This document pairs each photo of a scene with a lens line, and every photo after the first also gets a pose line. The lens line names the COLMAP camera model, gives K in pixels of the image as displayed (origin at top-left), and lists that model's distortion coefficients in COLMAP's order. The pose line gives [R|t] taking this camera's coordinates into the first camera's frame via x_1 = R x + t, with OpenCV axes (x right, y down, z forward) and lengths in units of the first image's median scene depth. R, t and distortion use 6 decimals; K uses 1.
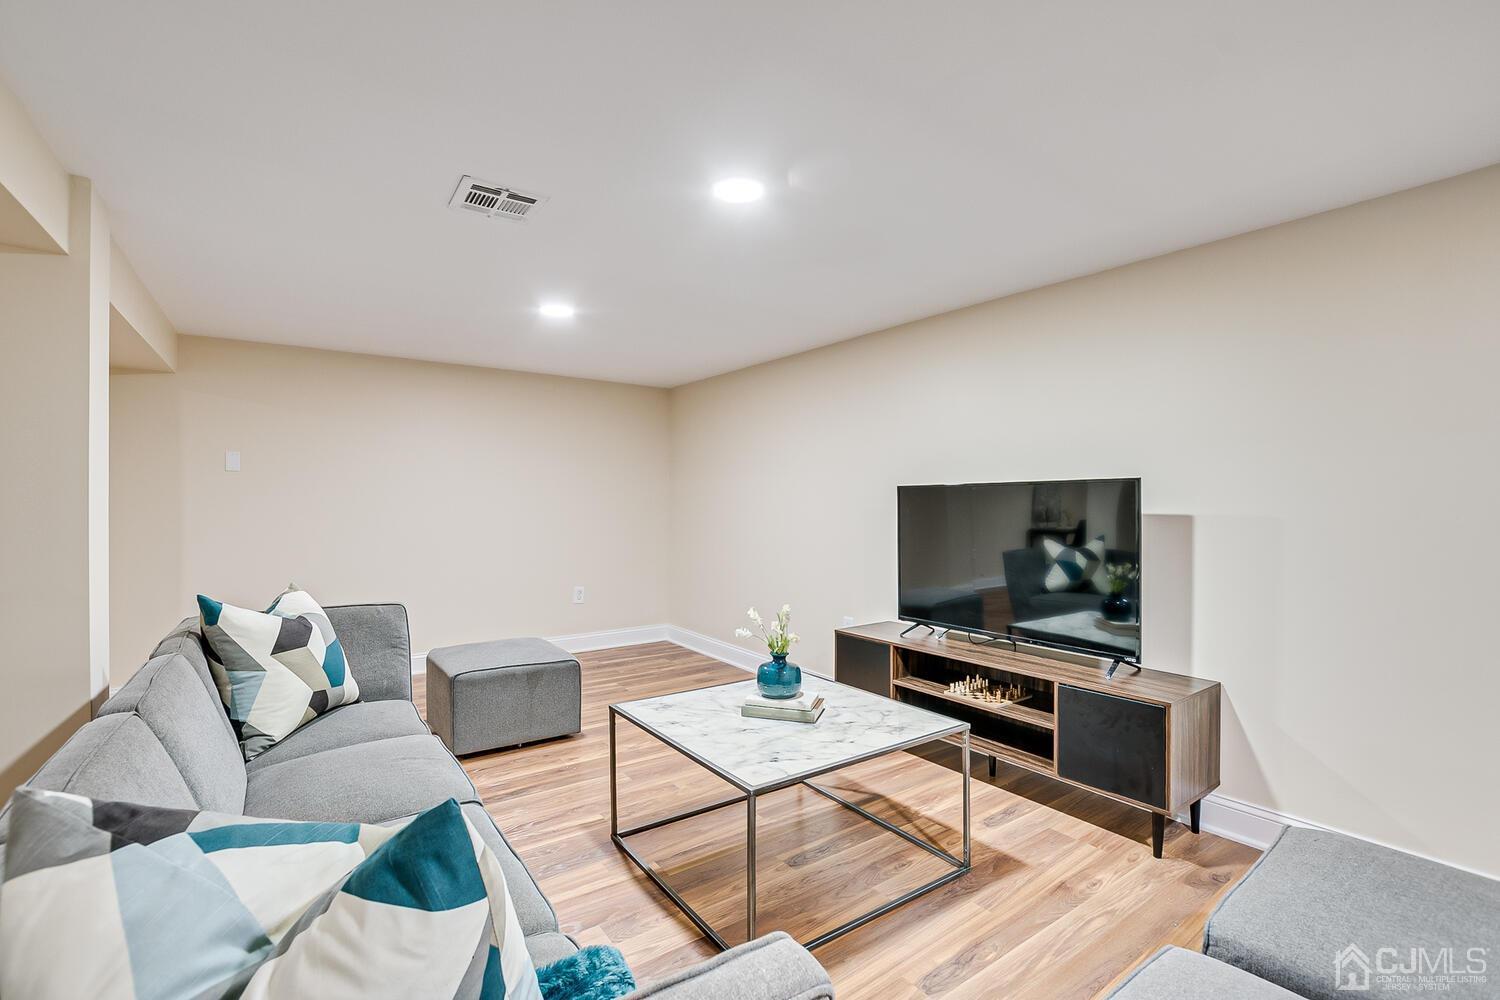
lens RADIAL K [[649.4, 0, 751.7], [0, 649.4, 505.5], [0, 0, 1]] dist [-0.001578, -0.000036]
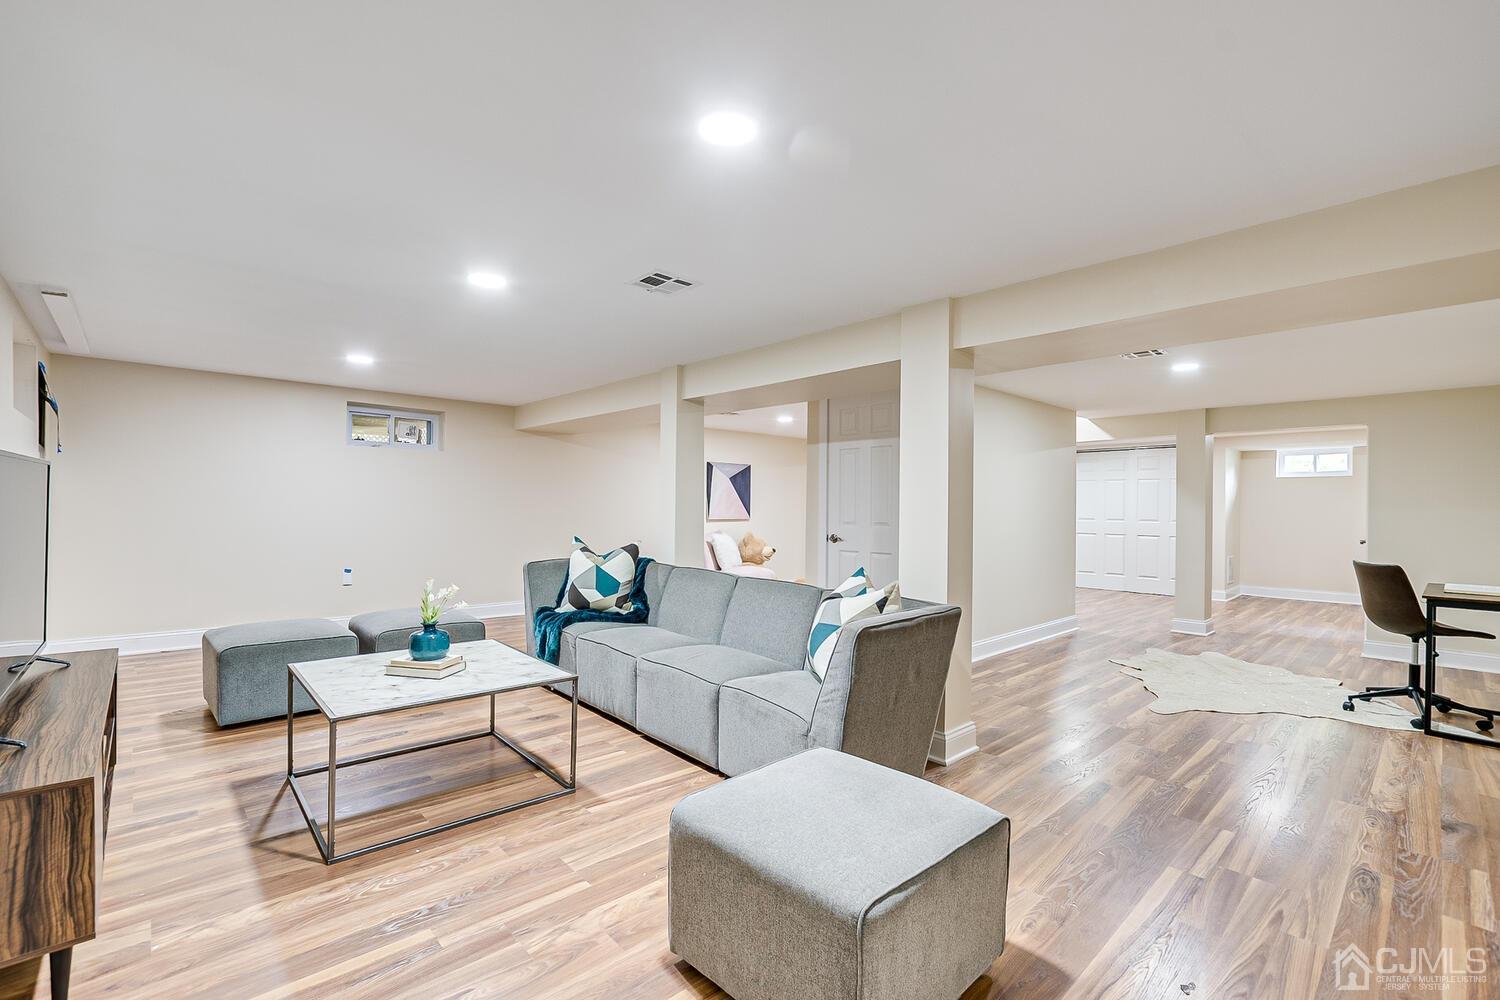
lens RADIAL K [[651.0, 0, 748.5], [0, 651.0, 502.5], [0, 0, 1]] dist [-0.002701, -0.000122]
pose [[-0.991092, -0.016299, -0.132175, -0.349346], [-0.014693, 0.999806, -0.013115, 0.013379], [0.132363, -0.011056, -0.991140, 2.118285]]
